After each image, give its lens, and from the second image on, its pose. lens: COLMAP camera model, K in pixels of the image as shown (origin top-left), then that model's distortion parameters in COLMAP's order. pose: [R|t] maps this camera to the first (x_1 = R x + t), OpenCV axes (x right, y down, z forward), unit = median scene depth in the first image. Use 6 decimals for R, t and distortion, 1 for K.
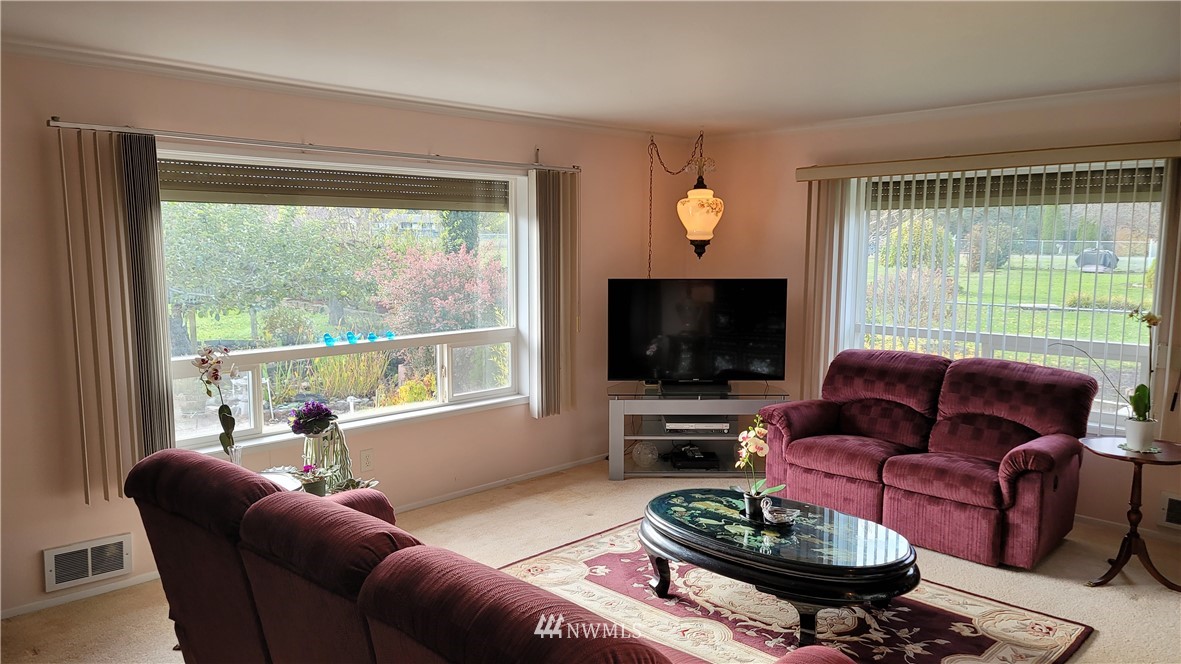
lens RADIAL K [[860.1, 0, 589.5], [0, 860.1, 336.0], [0, 0, 1]] dist [0.078205, -0.064403]
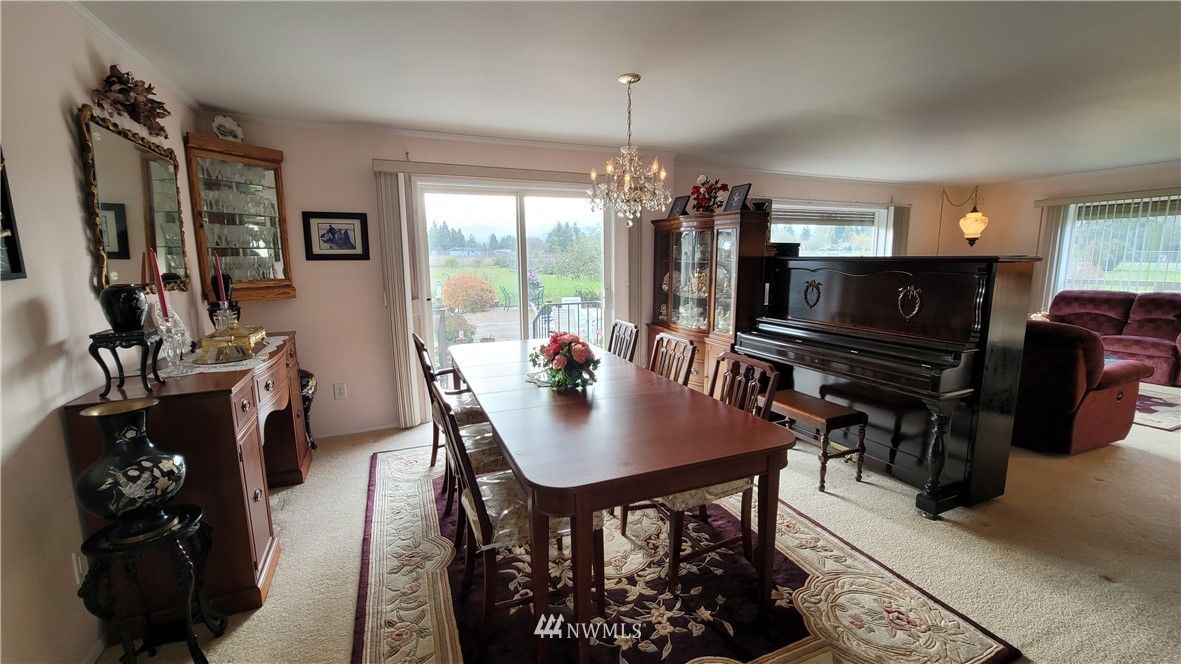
lens RADIAL K [[480.8, 0, 595.6], [0, 480.8, 330.2], [0, 0, 1]] dist [0.000244, -0.000167]
pose [[0.936339, 0.042687, -0.348493, -0.325460], [-0.027385, 0.998437, 0.048719, 0.082933], [0.350028, -0.036074, 0.936044, -0.423814]]
